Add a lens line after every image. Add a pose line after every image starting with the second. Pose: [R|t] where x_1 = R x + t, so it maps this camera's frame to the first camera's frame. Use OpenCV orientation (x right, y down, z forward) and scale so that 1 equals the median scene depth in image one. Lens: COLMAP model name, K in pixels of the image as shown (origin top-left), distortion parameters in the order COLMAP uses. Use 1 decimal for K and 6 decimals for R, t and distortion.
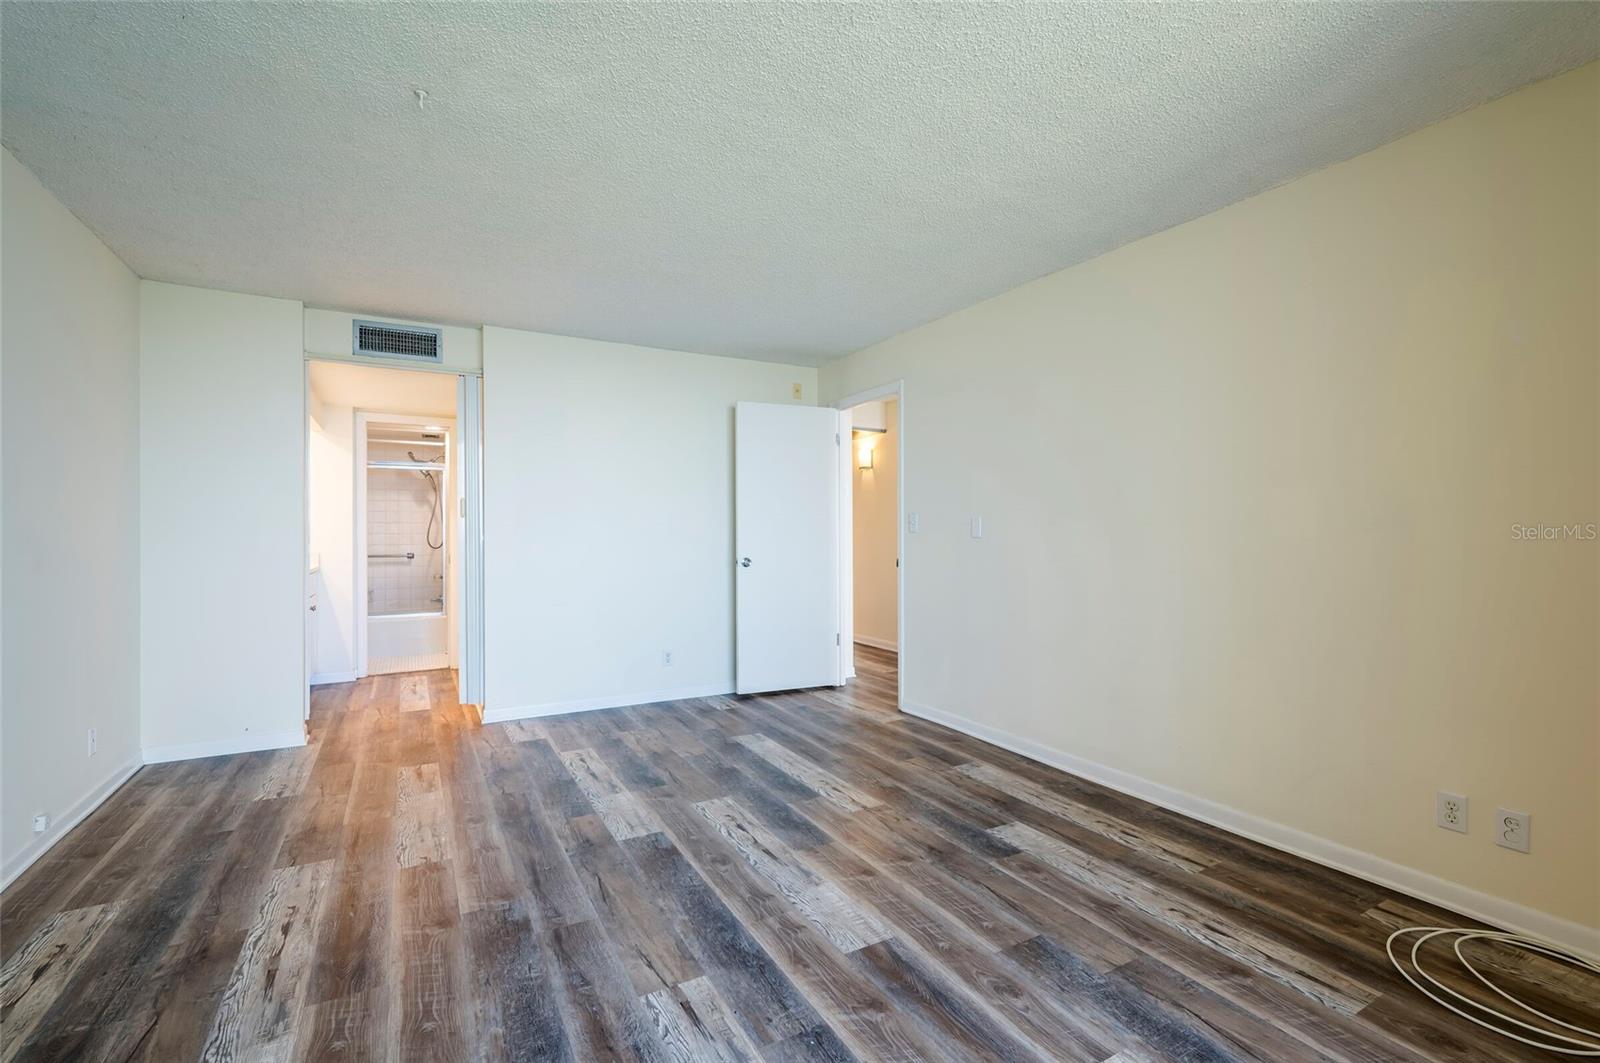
lens RADIAL K [[704.5, 0, 806.4], [0, 704.5, 534.3], [0, 0, 1]] dist [0.002042, -0.002373]
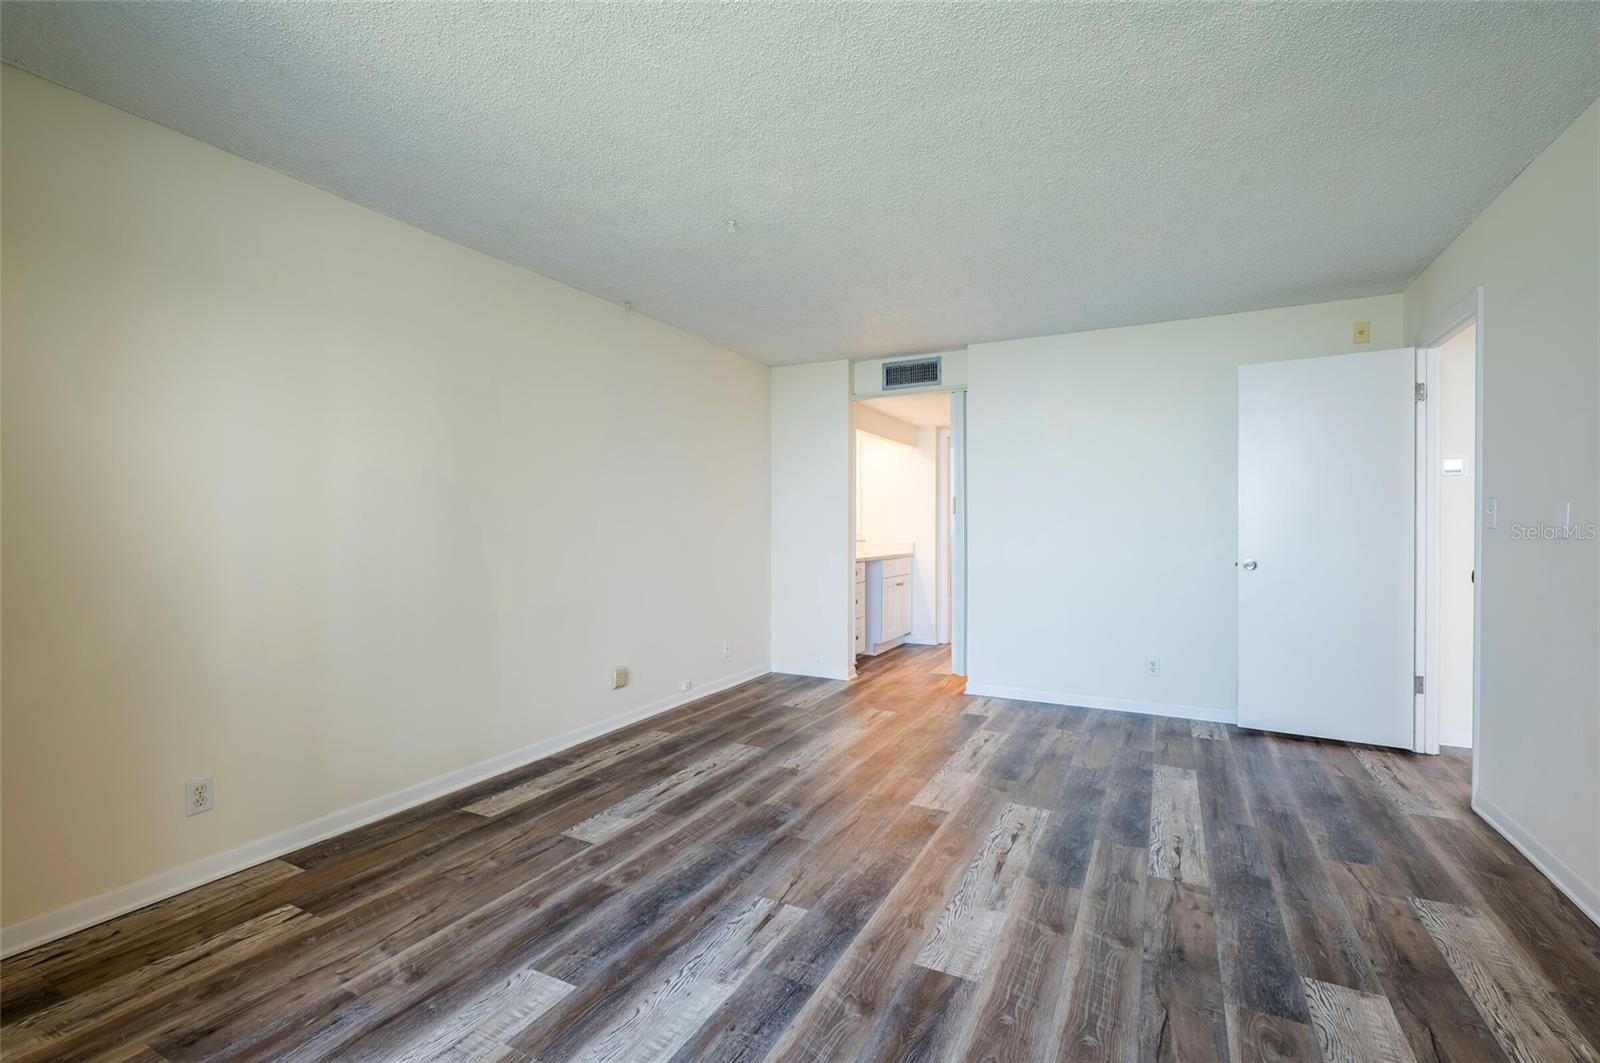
lens RADIAL K [[704.5, 0, 809.0], [0, 704.5, 529.6], [0, 0, 1]] dist [0.002042, -0.002373]
pose [[0.549644, 0.006419, -0.835375, 0.552213], [-0.005952, 0.999975, 0.003768, -0.000925], [0.835378, 0.002901, 0.549668, 0.247081]]
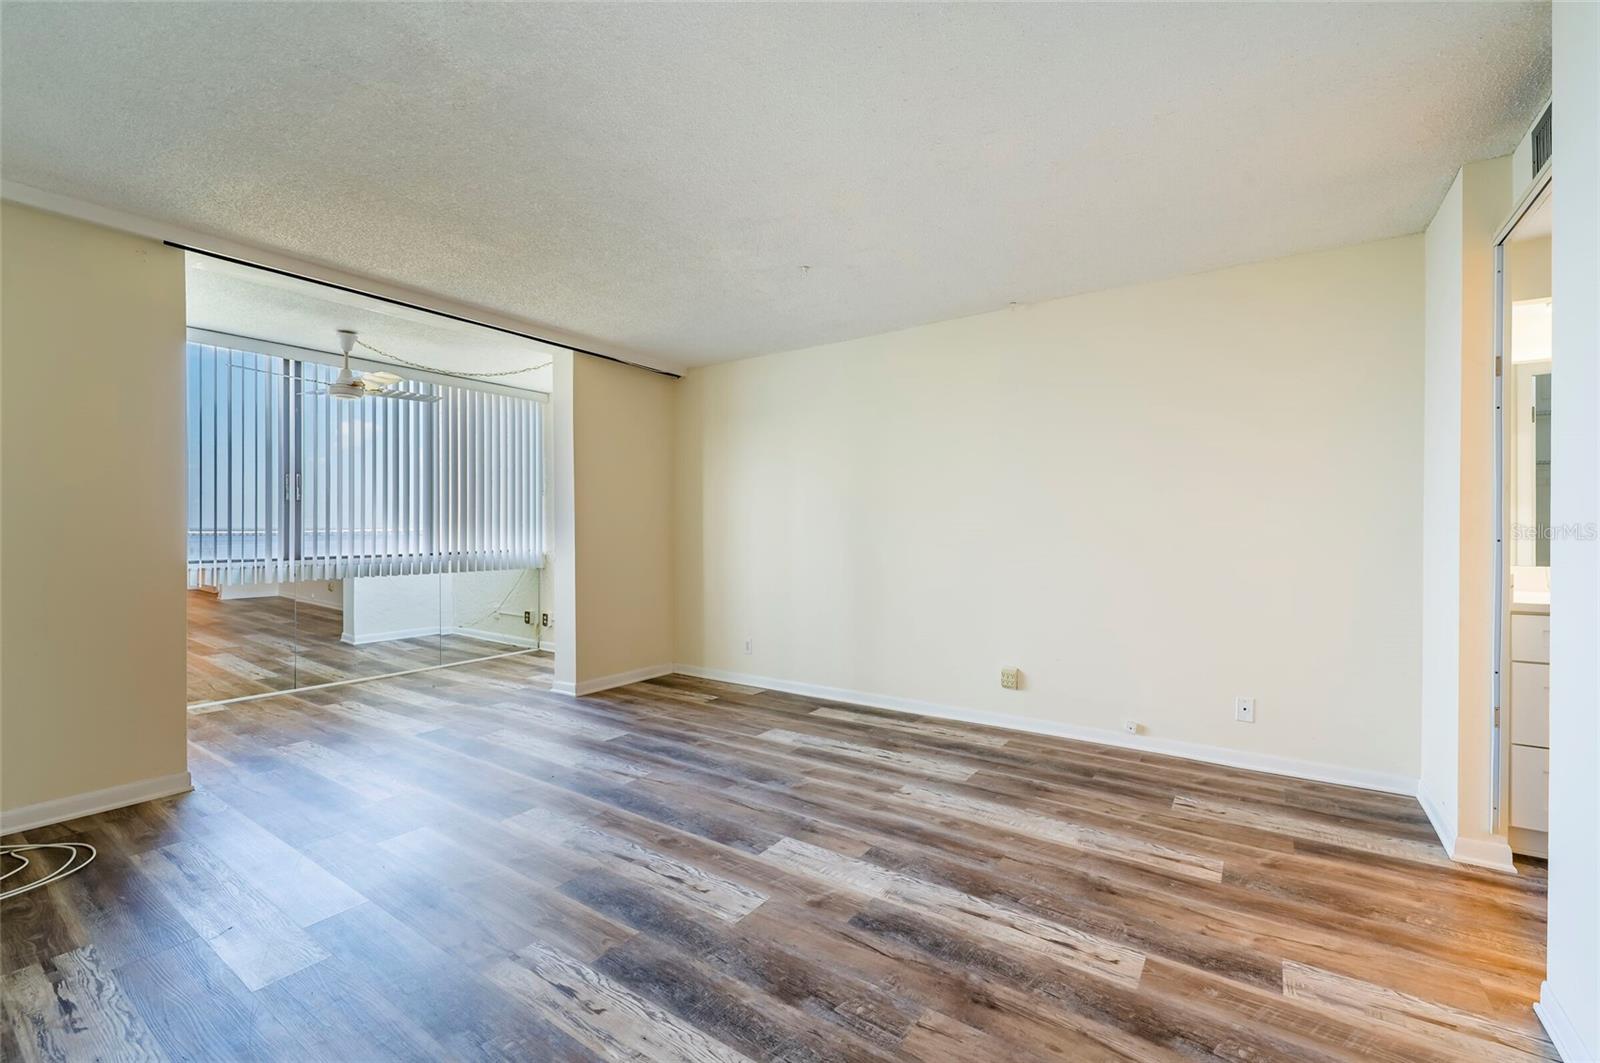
lens RADIAL K [[675.2, 0, 798.0], [0, 675.2, 530.4], [0, 0, 1]] dist [0.001549, -0.001042]
pose [[-0.902488, 0.003766, -0.430699, 0.122967], [-0.000266, 0.999957, 0.009300, -0.007806], [0.430716, 0.008507, -0.902447, 1.806025]]
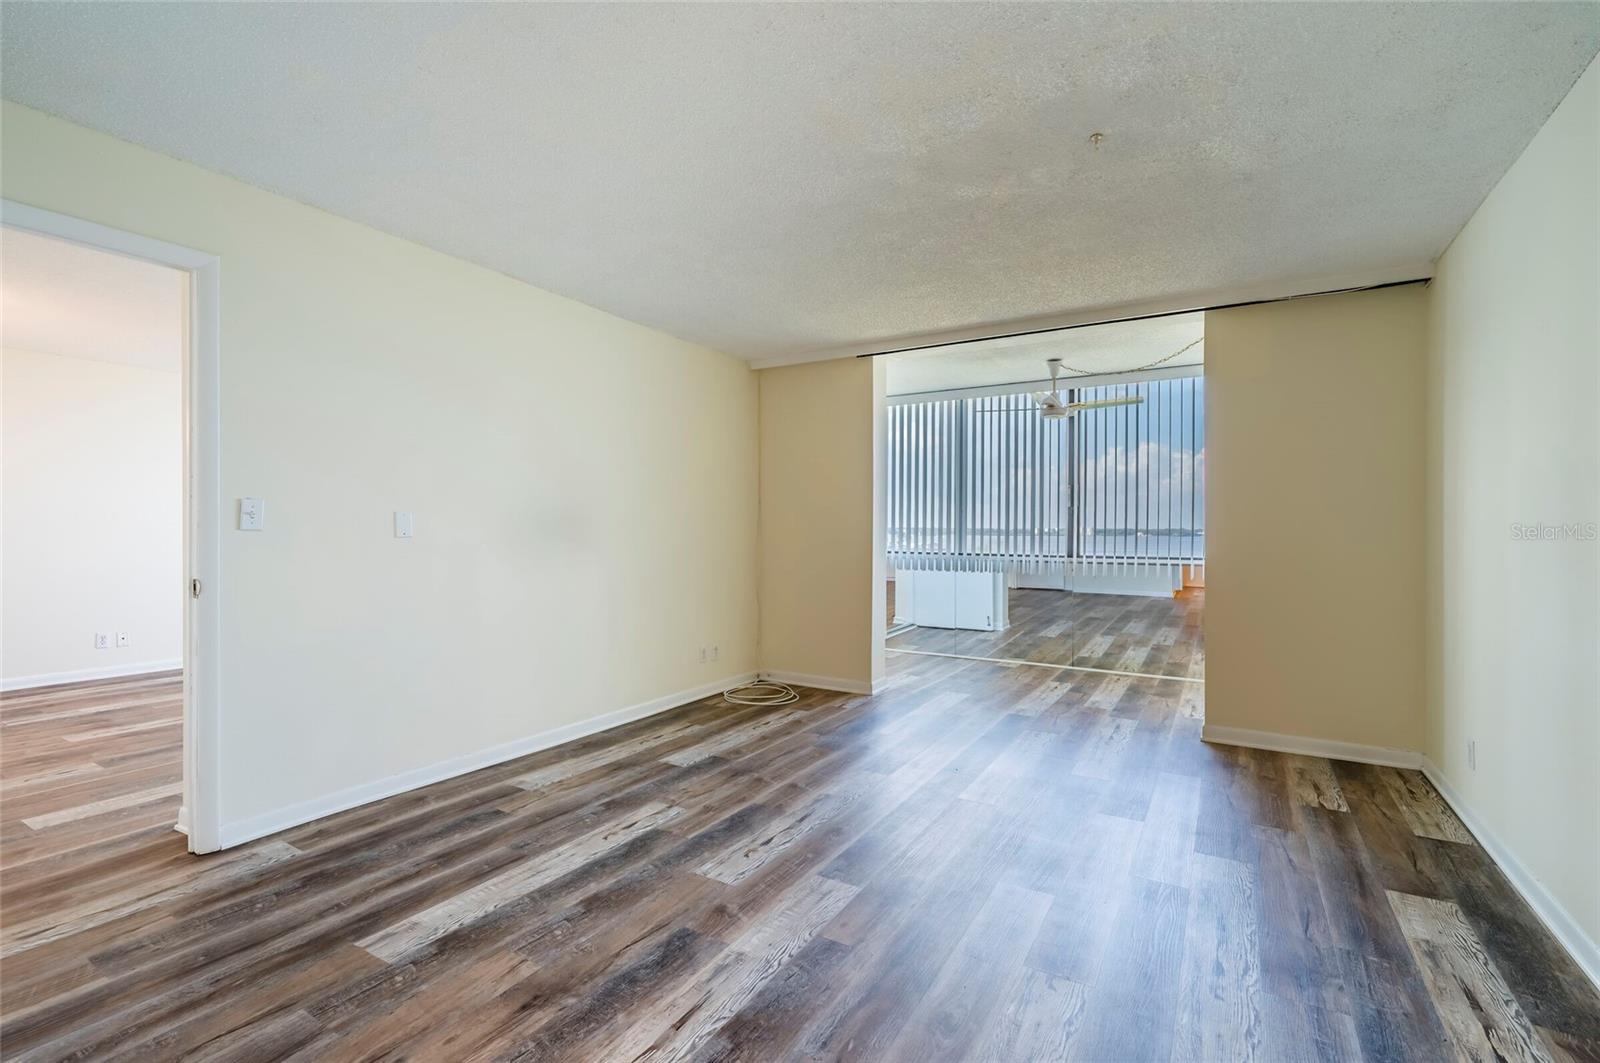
lens RADIAL K [[704.5, 0, 807.3], [0, 704.5, 527.9], [0, 0, 1]] dist [0.002042, -0.002373]
pose [[-0.492257, 0.002663, 0.870446, -0.954076], [0.003189, 0.999994, -0.001257, -0.004099], [-0.870444, 0.002157, -0.492263, 1.433258]]
